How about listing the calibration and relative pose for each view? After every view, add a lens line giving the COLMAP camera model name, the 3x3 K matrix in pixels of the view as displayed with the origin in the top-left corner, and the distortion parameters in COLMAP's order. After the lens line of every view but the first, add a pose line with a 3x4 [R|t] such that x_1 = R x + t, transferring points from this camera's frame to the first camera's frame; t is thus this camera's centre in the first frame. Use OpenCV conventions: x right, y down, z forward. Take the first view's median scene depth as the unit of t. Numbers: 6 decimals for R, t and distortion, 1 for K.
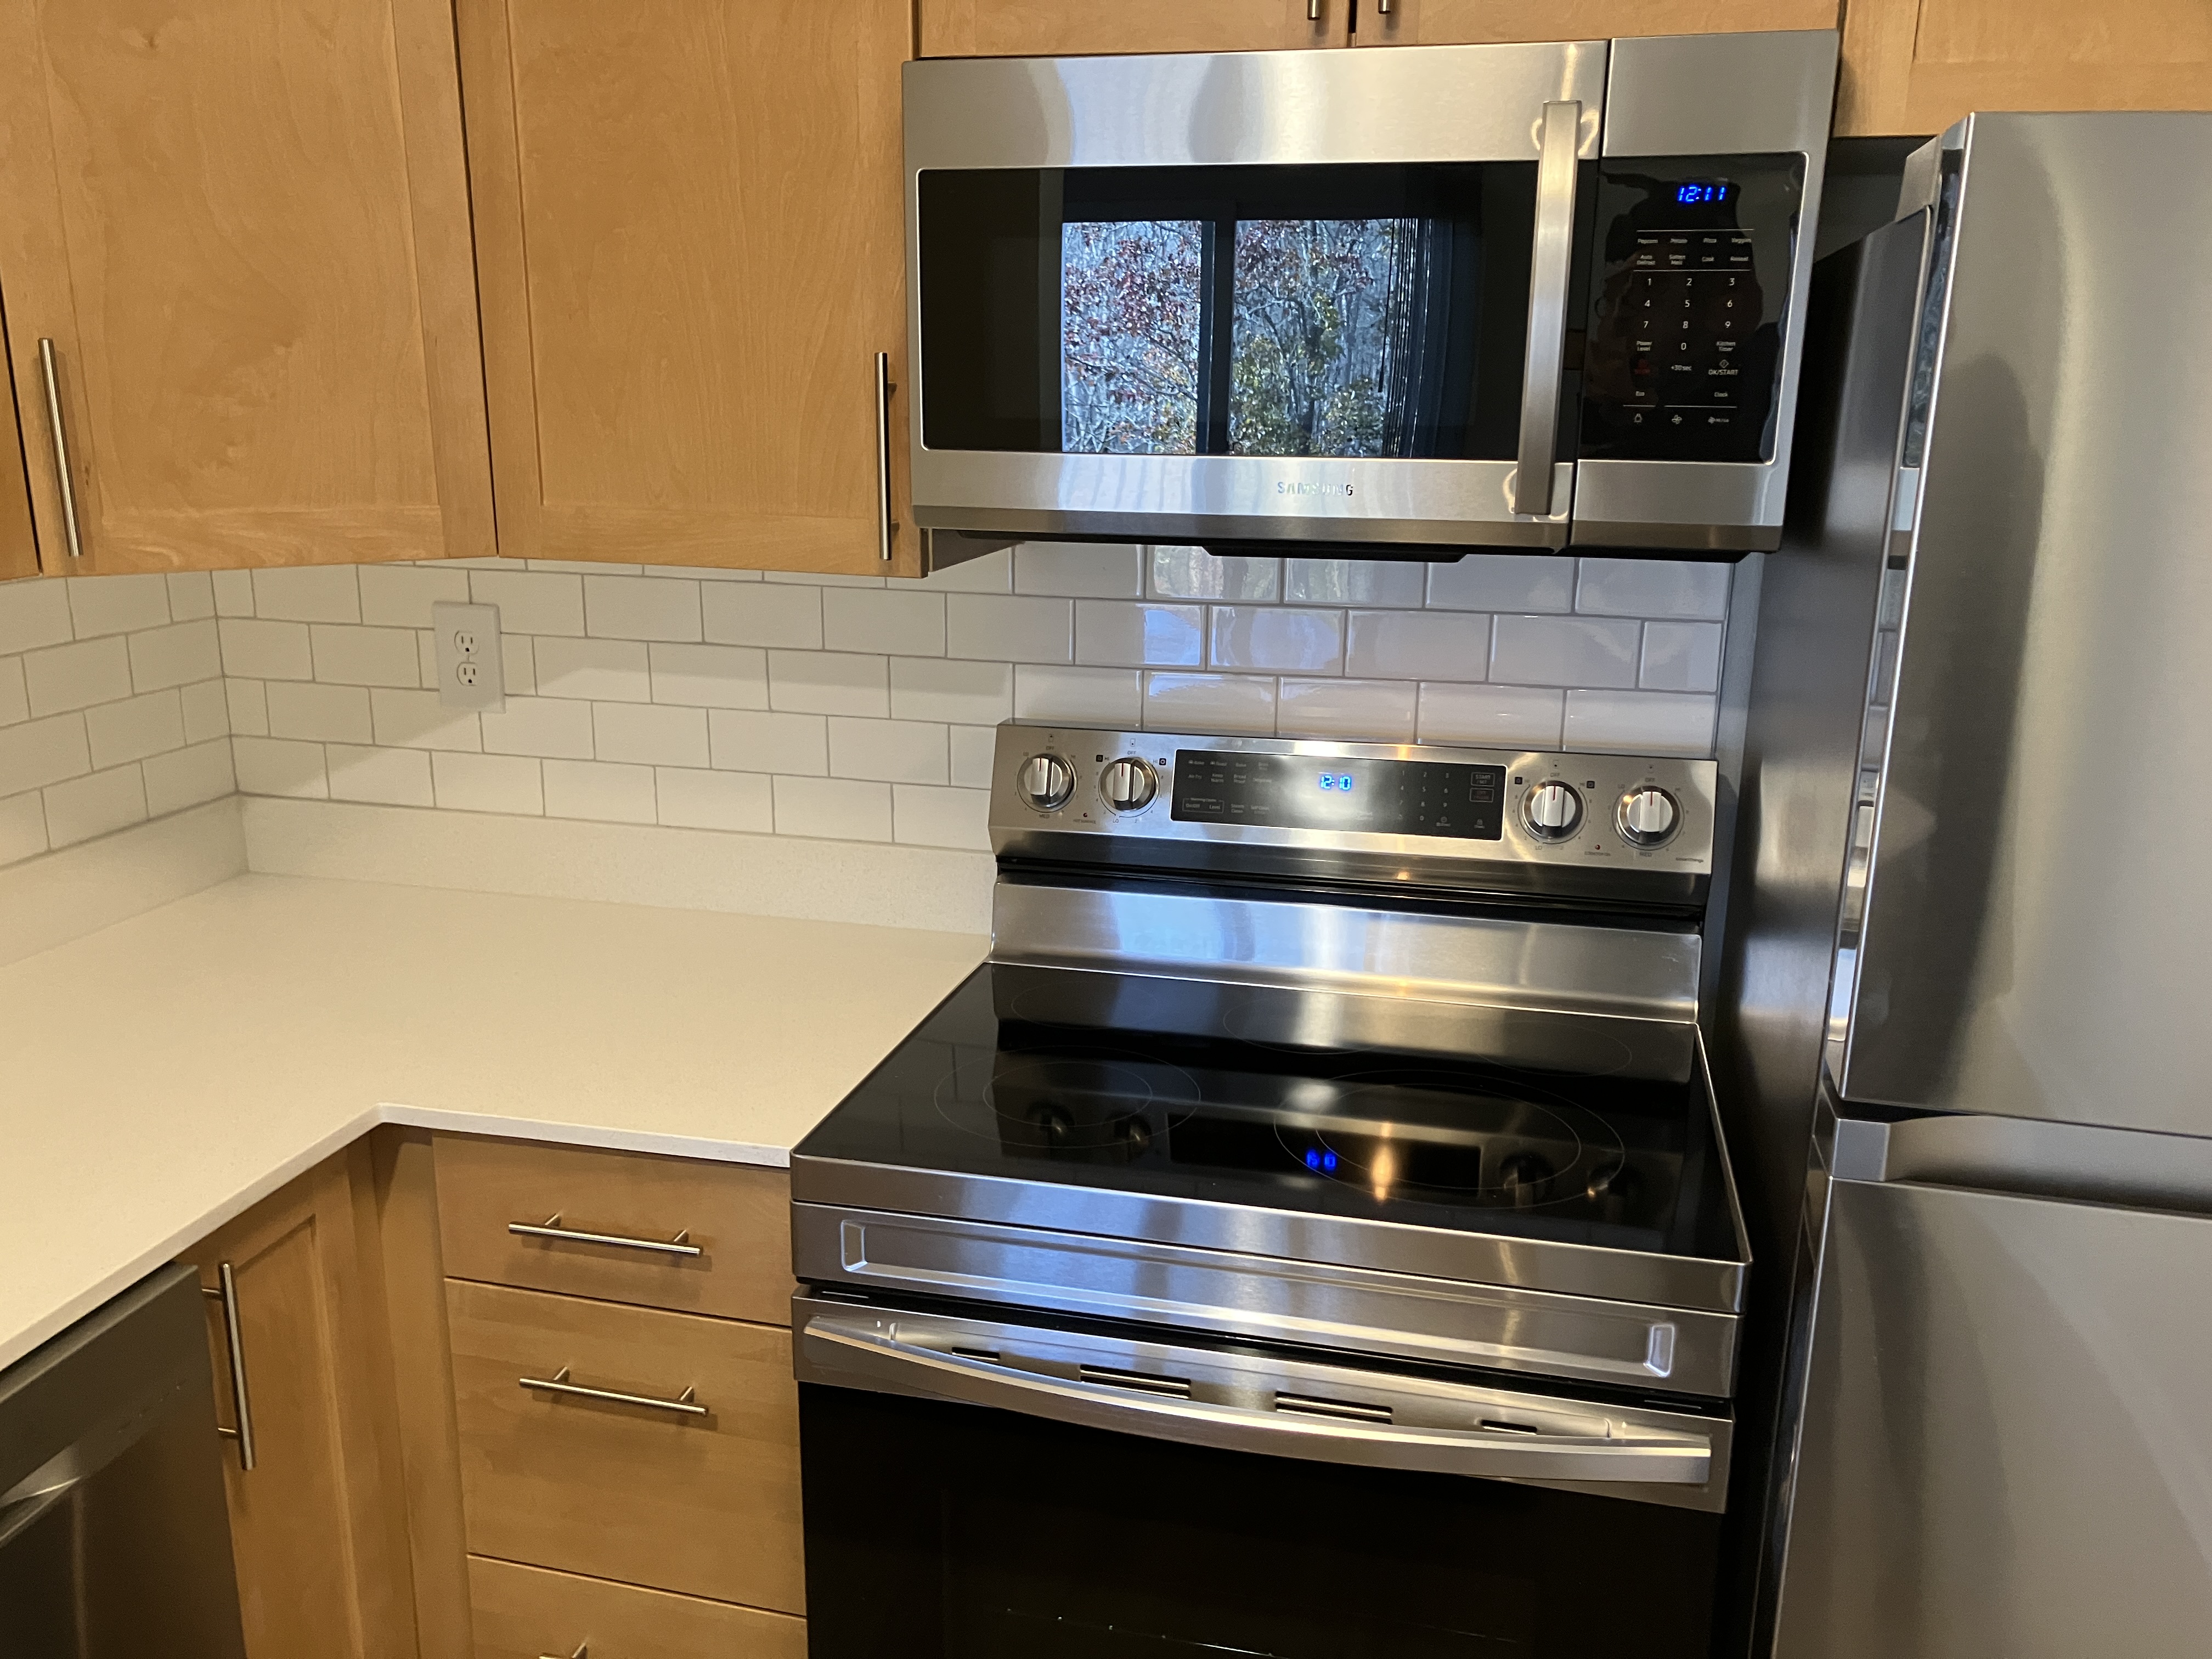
lens RADIAL K [[1693.7, 0, 1106.0], [0, 1693.7, 829.5], [0, 0, 1]] dist [-0.000627, -0.006269]
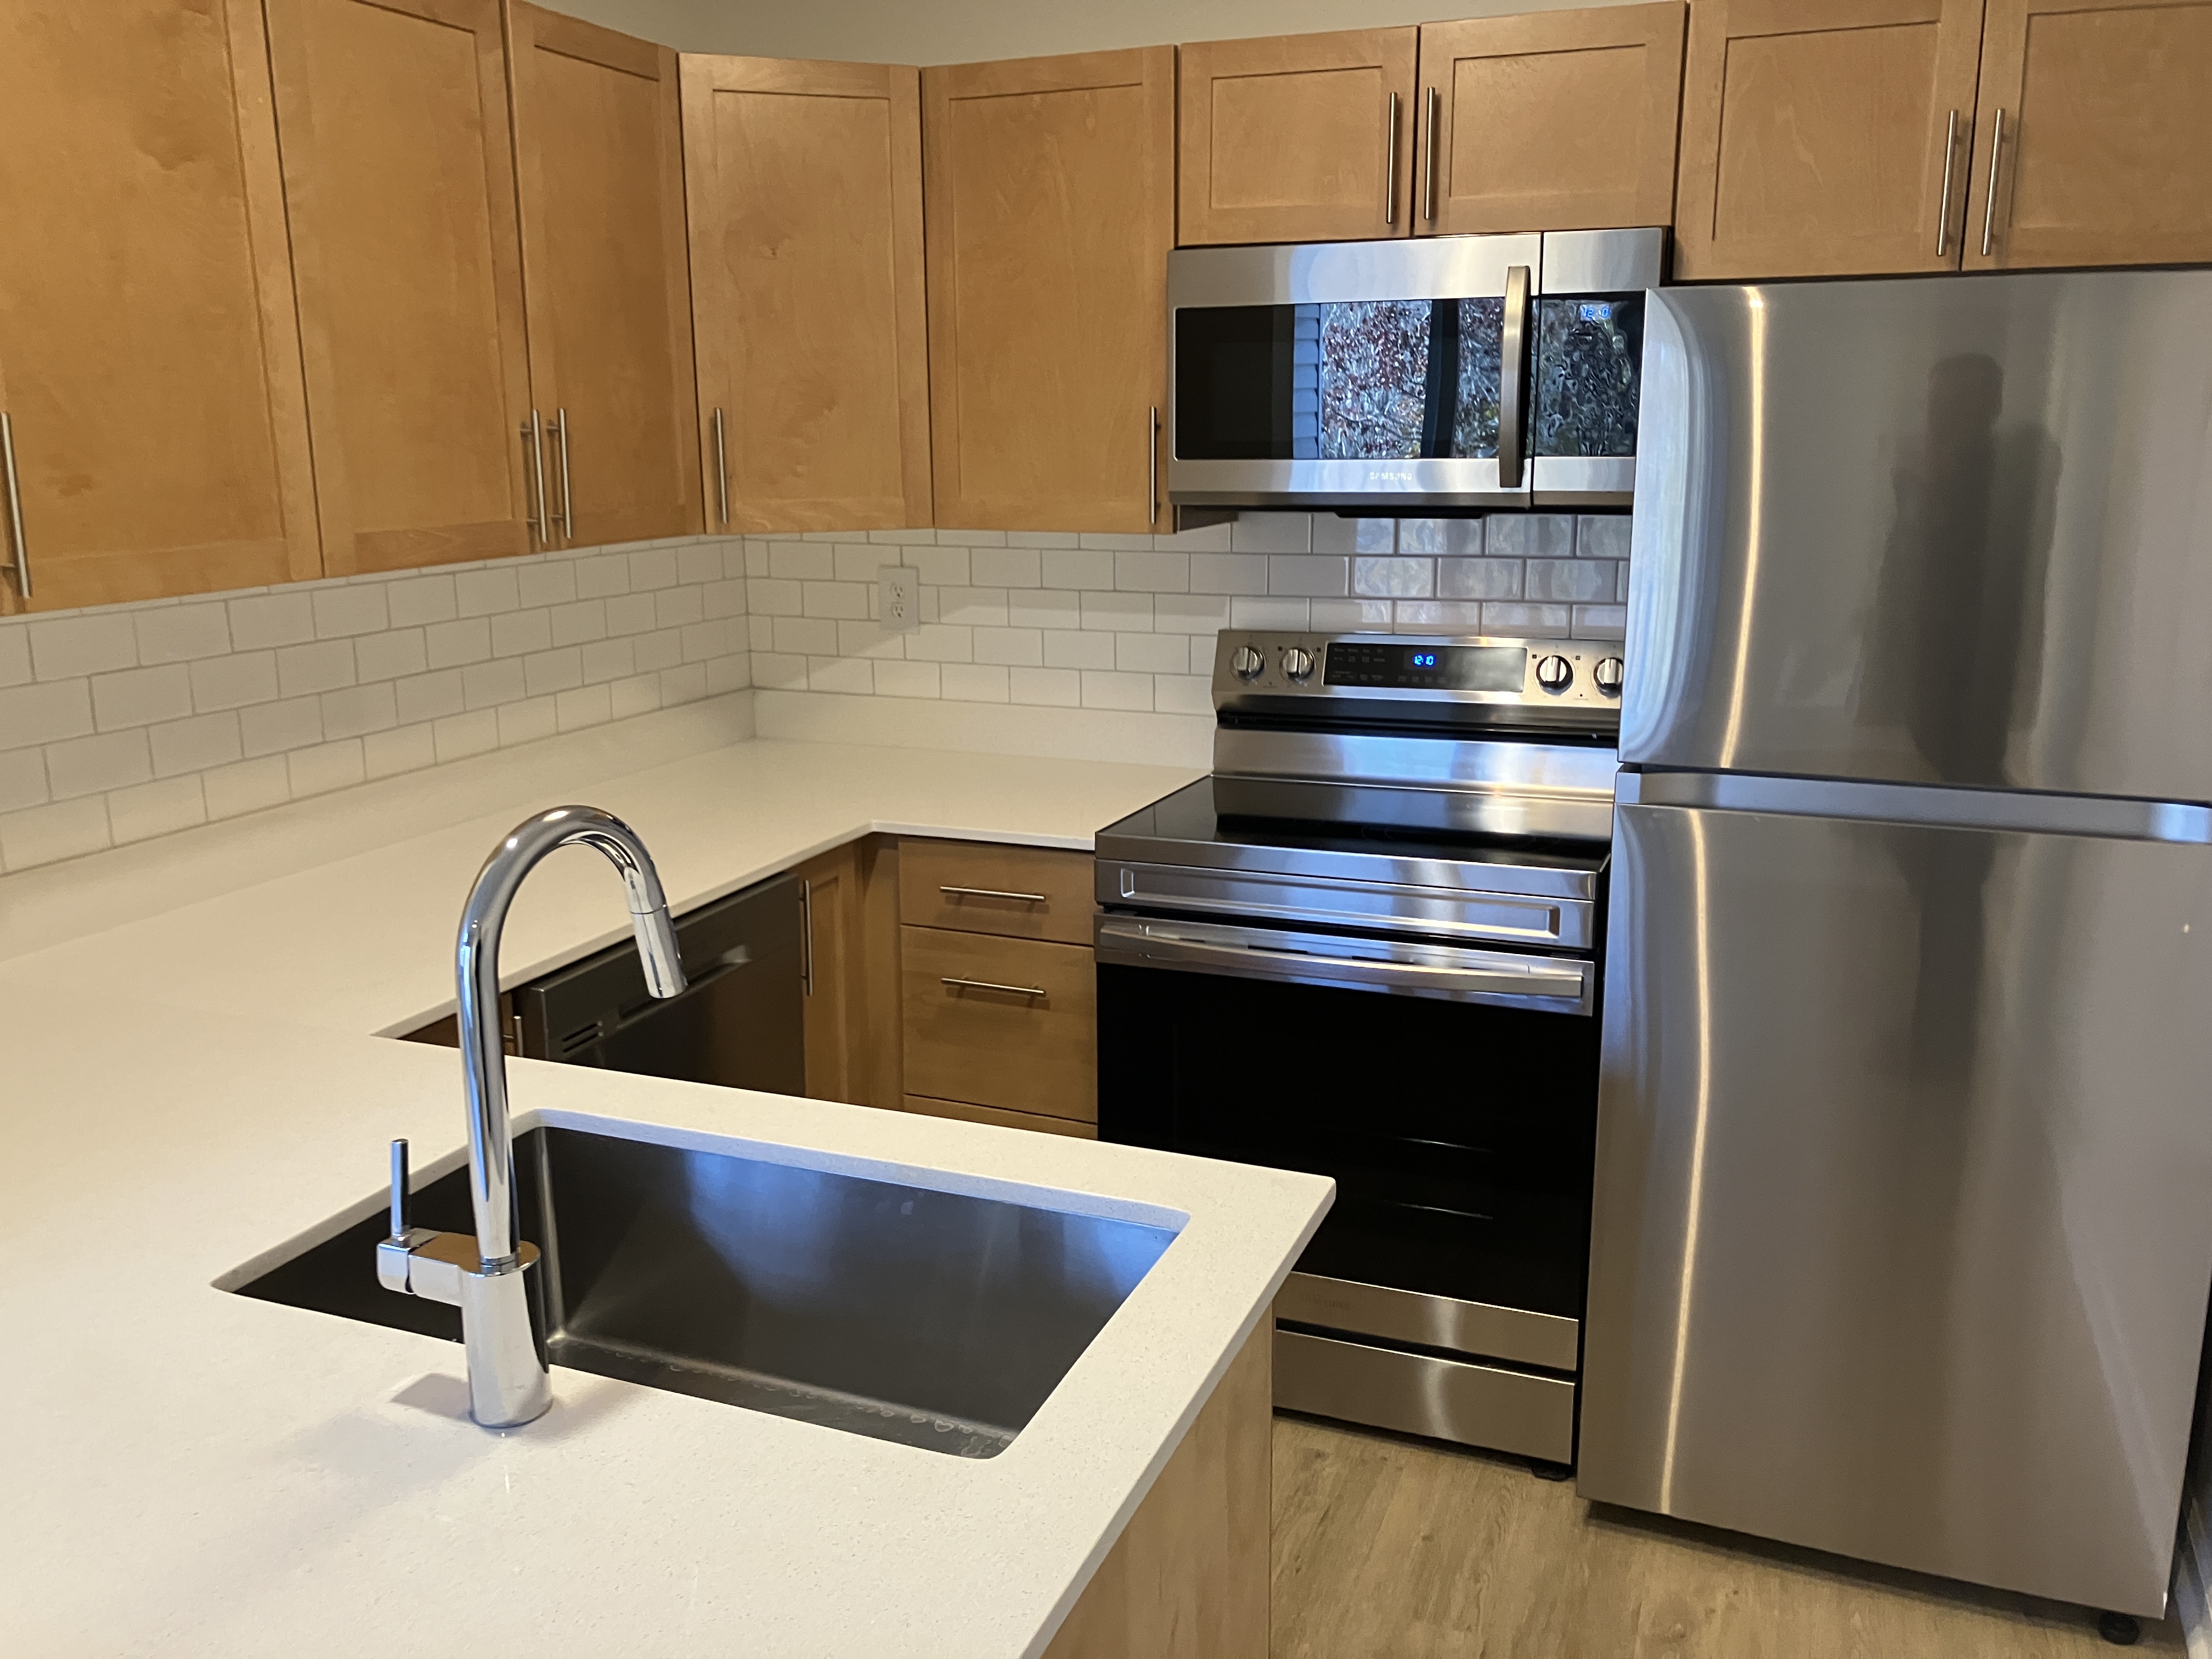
lens RADIAL K [[1818.8, 0, 1106.0], [0, 1818.8, 829.5], [0, 0, 1]] dist [0.110422, -0.151863]
pose [[0.987814, 0.014763, -0.154935, 0.121198], [-0.022230, 0.998668, -0.046569, 0.249577], [0.154041, 0.049446, 0.986826, -0.874272]]
